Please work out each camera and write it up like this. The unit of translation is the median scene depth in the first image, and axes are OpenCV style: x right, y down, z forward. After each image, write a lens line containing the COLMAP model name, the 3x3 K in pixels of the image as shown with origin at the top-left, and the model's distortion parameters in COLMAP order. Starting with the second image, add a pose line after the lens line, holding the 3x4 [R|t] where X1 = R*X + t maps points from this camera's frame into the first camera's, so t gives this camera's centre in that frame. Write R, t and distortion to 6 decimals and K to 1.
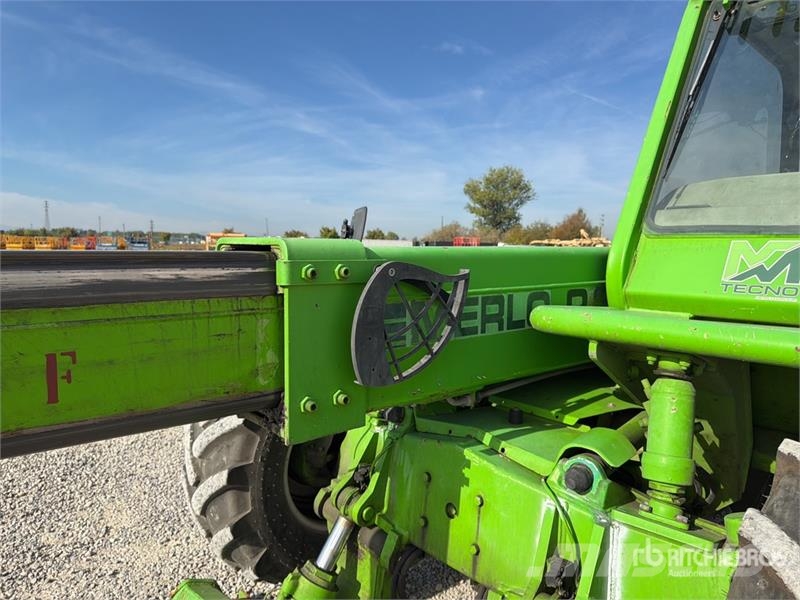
lens RADIAL K [[563.4, 0, 387.3], [0, 563.4, 317.7], [0, 0, 1]] dist [0.092372, -0.126848]
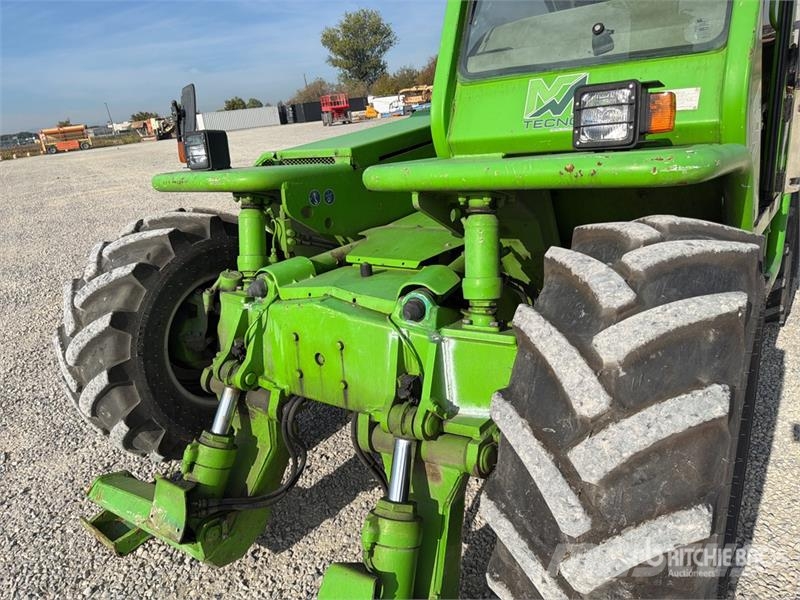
lens RADIAL K [[565.3, 0, 394.8], [0, 565.3, 300.8], [0, 0, 1]] dist [0.062588, -0.069289]
pose [[0.964337, -0.195820, 0.178068, 0.064724], [0.155744, 0.963794, 0.216438, -0.000895], [-0.214004, -0.180986, 0.959920, -0.093268]]
